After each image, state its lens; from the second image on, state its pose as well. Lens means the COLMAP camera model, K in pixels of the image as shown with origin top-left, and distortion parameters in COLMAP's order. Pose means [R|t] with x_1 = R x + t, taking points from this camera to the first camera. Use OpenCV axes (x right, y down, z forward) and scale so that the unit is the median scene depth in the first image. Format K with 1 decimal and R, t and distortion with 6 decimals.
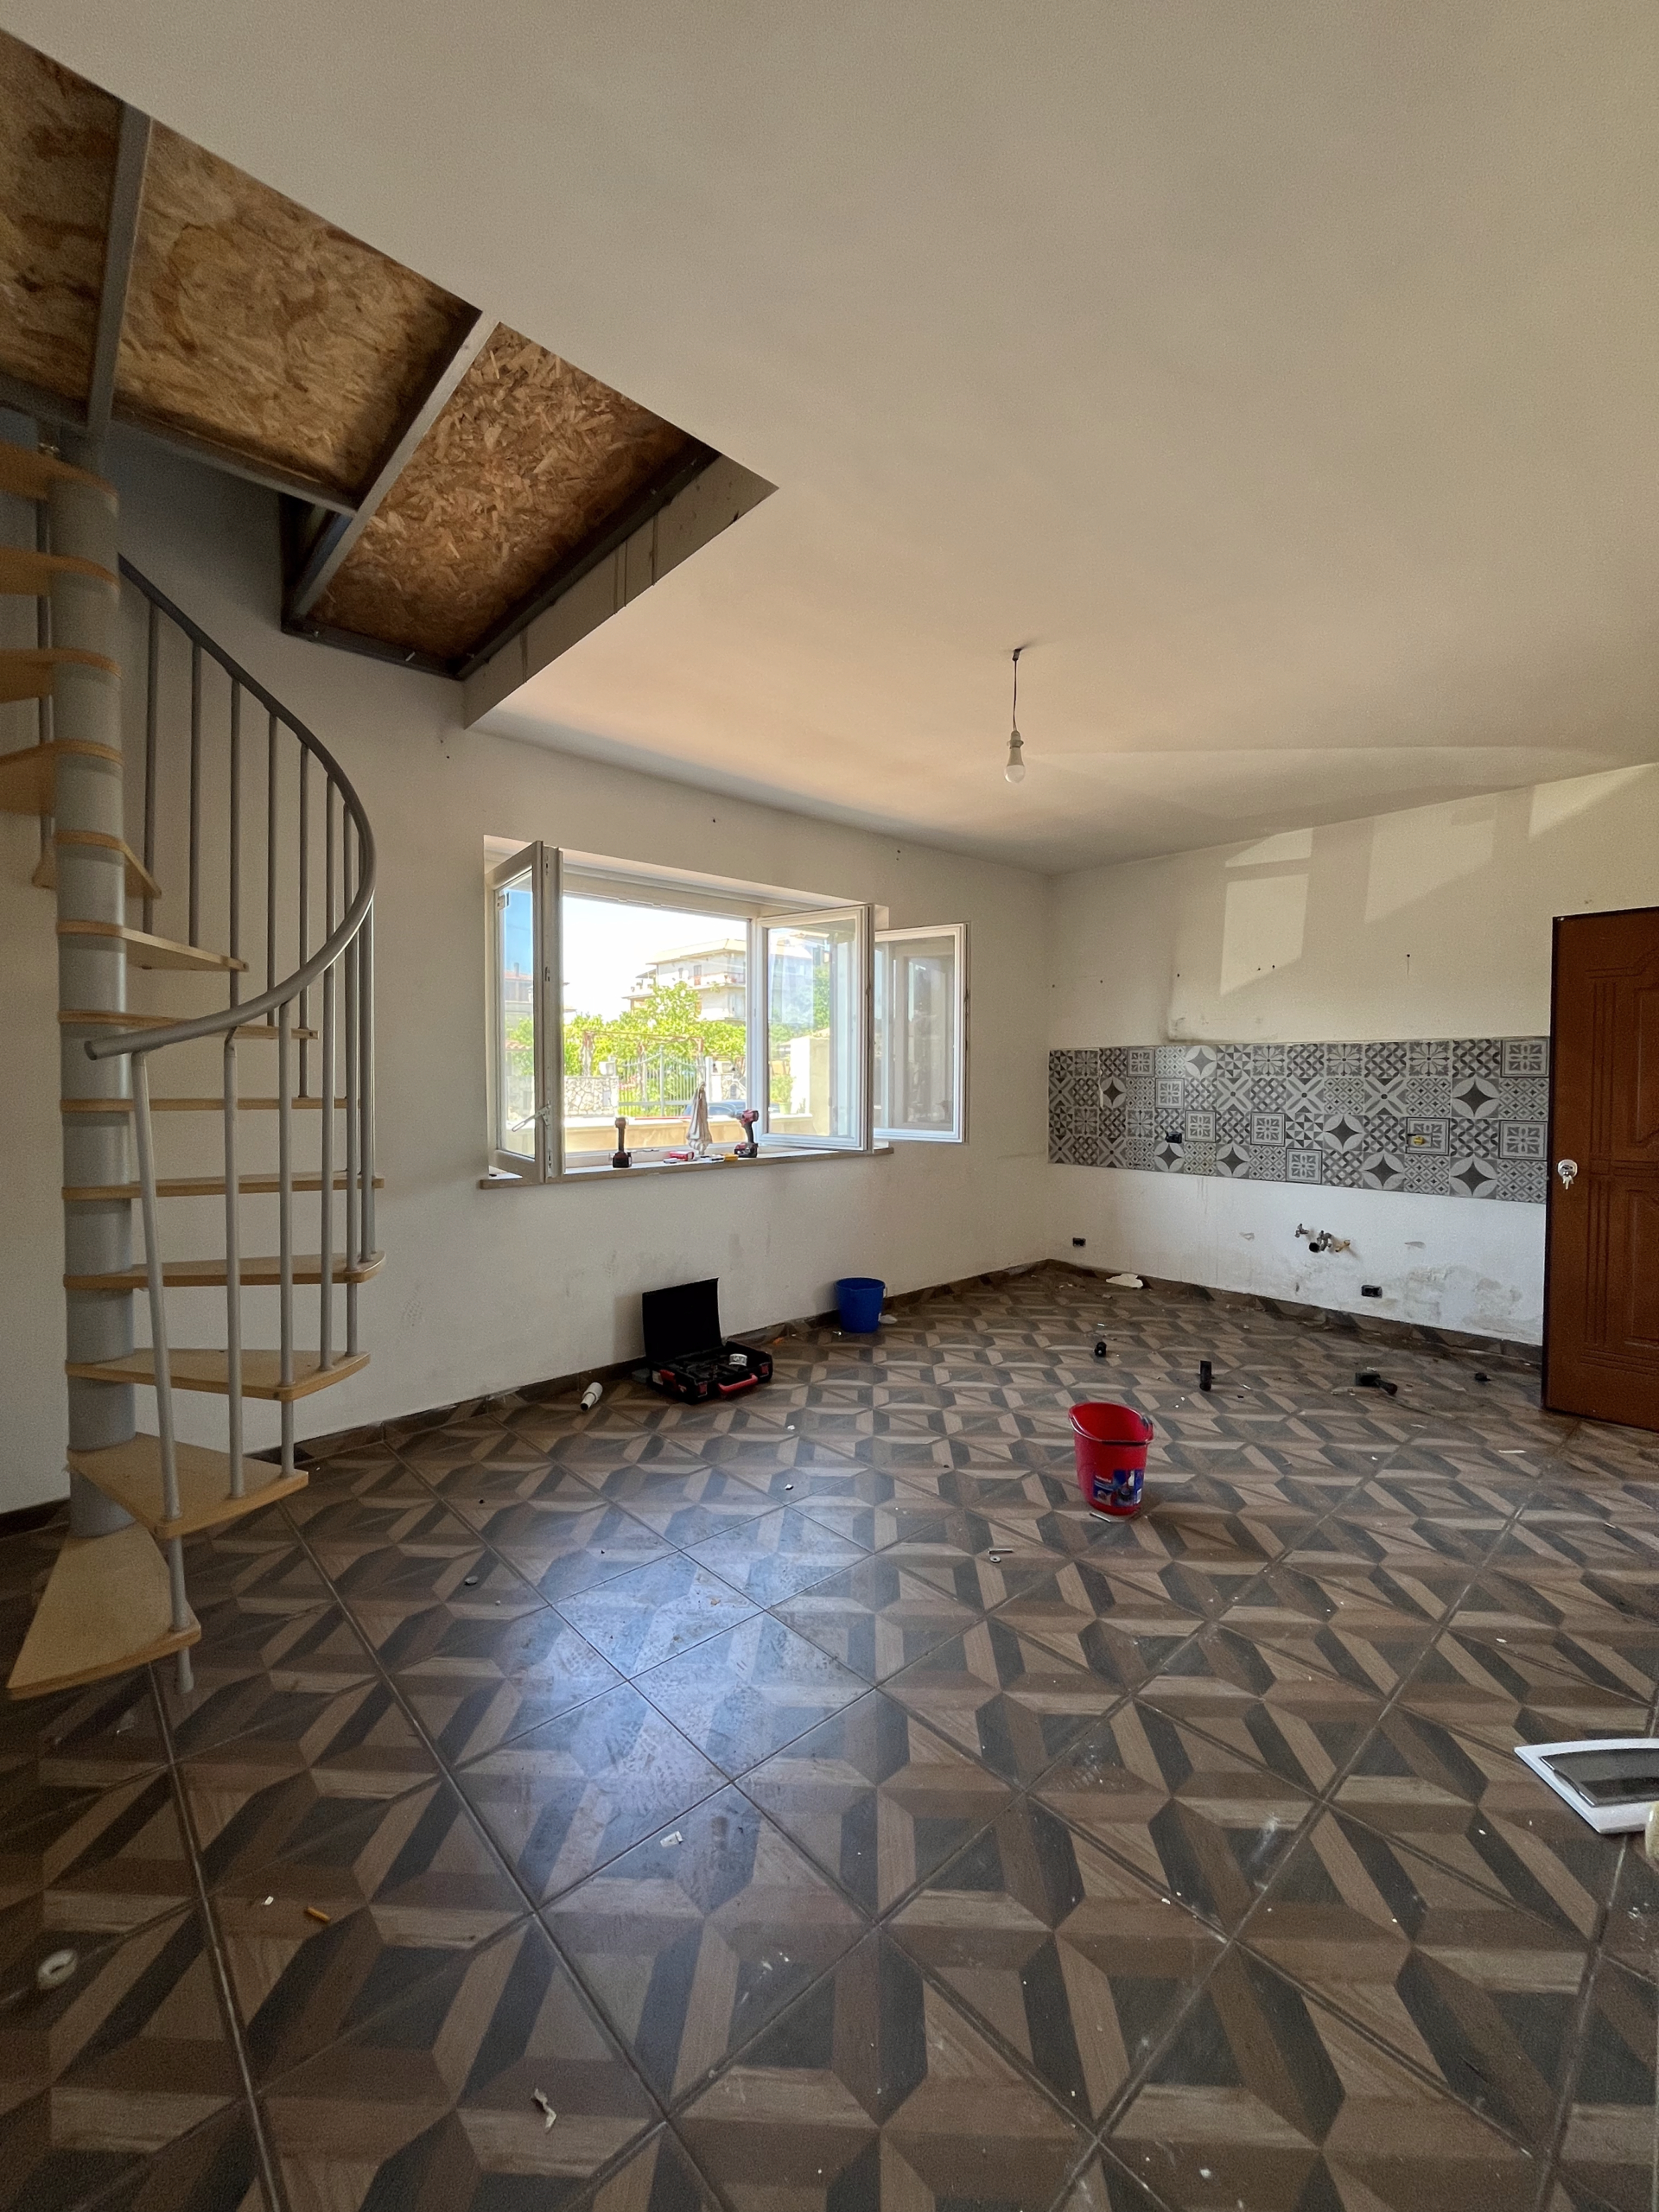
lens RADIAL K [[894.4, 0, 828.5], [0, 894.4, 1101.8], [0, 0, 1]] dist [-0.002792, -0.000160]
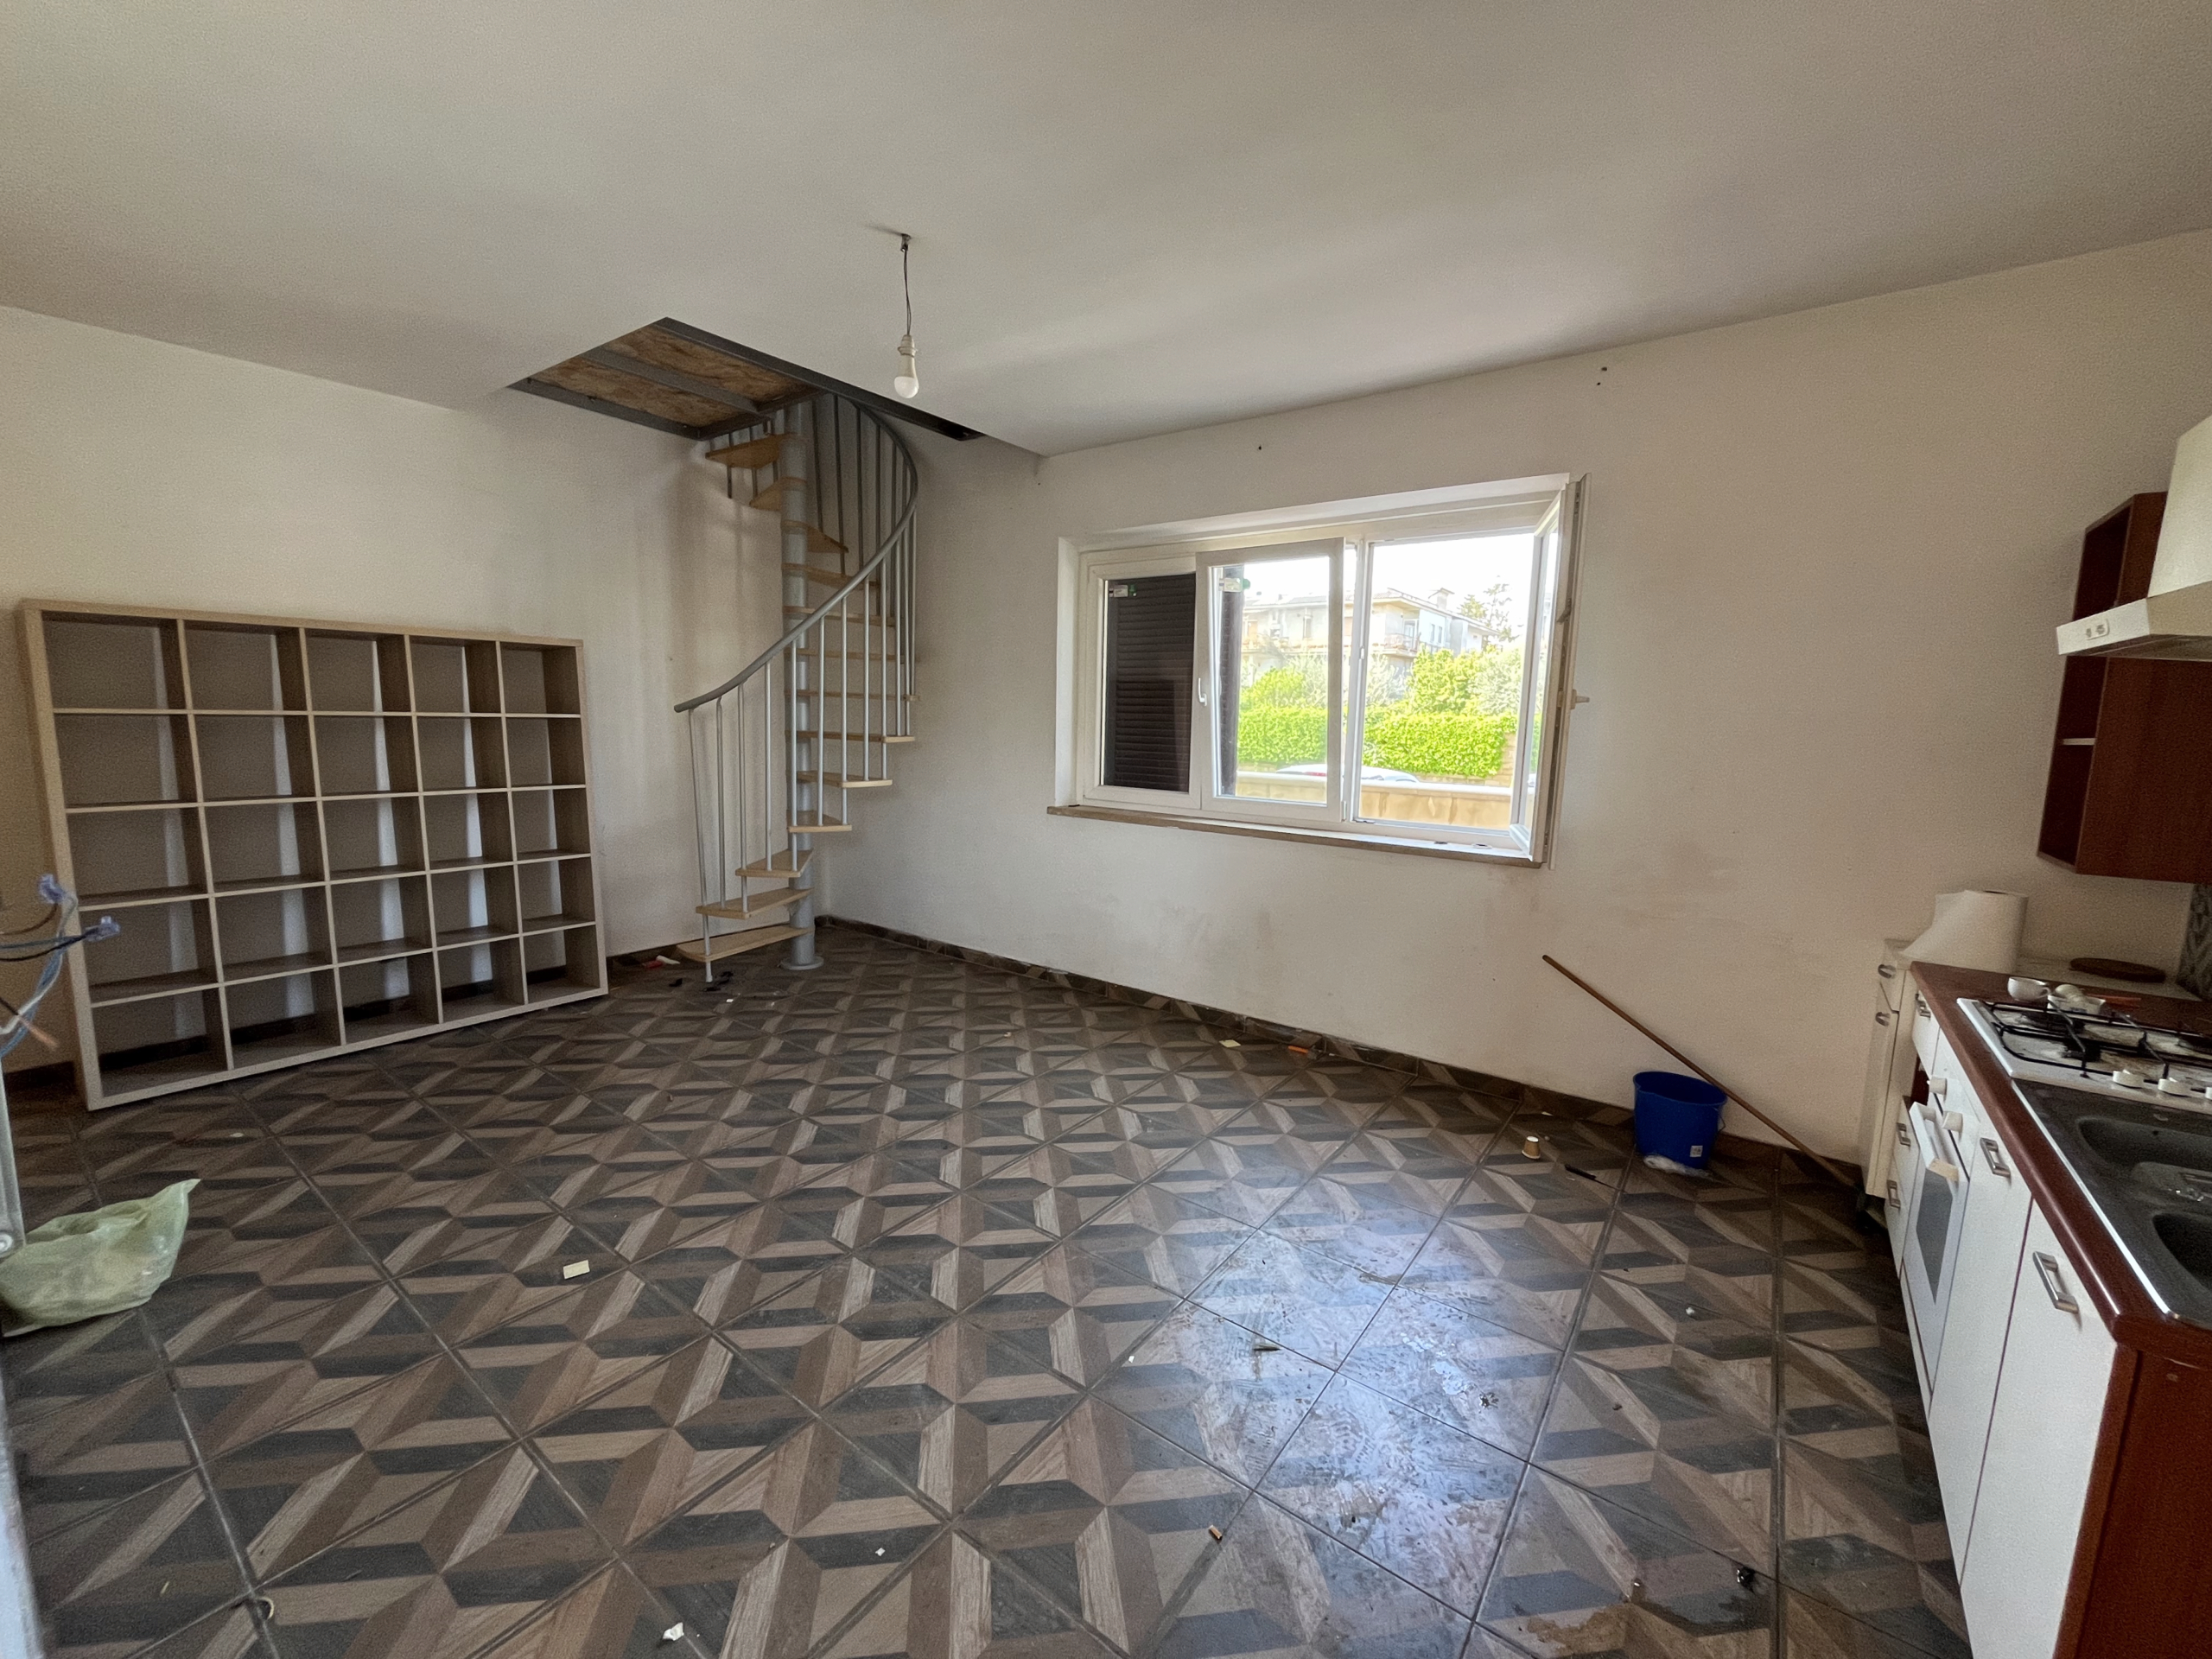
lens RADIAL K [[894.4, 0, 1100.5], [0, 894.4, 827.6], [0, 0, 1]] dist [-0.002792, -0.000160]
pose [[0.188225, 0.127795, -0.973776, 0.762767], [-0.056663, 0.991260, 0.119136, -0.035830], [0.980490, 0.032753, 0.193821, 0.685275]]
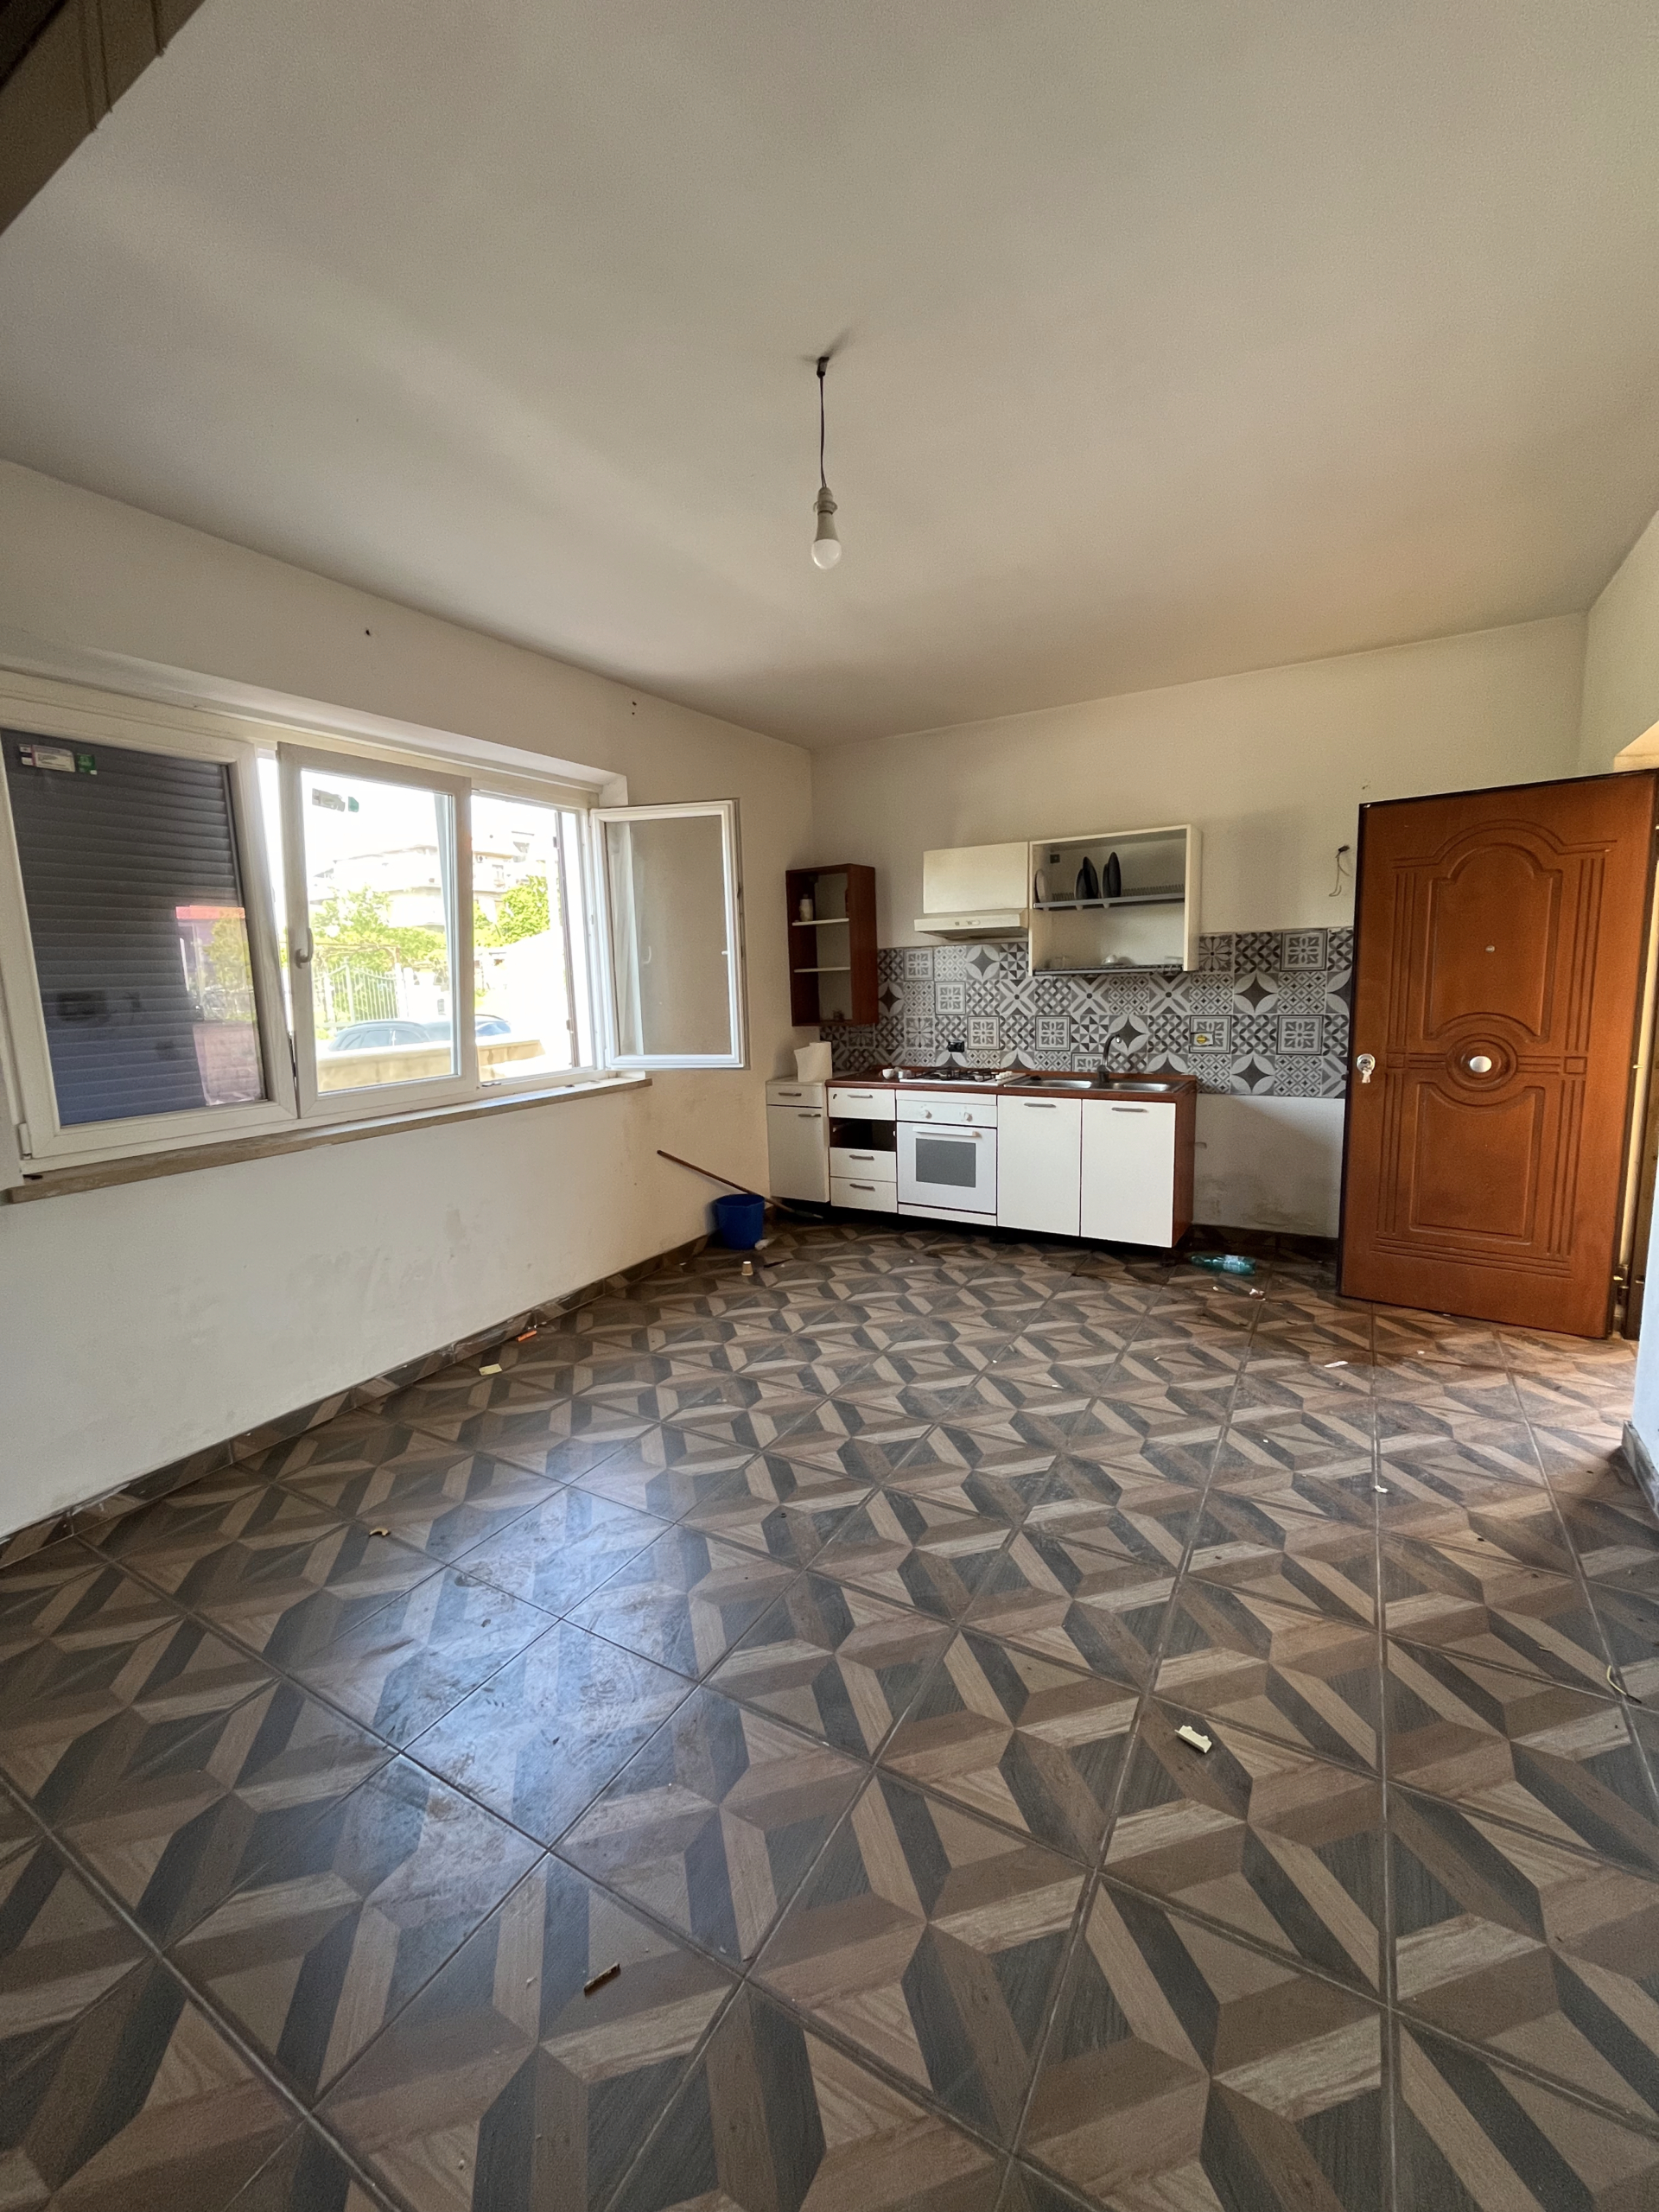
lens RADIAL K [[894.4, 0, 828.5], [0, 894.4, 1101.8], [0, 0, 1]] dist [-0.002792, -0.000160]
pose [[0.954915, -0.072561, 0.287876, -0.012510], [0.041375, 0.992735, 0.112981, -0.016852], [-0.293983, -0.095977, 0.950980, 0.202398]]
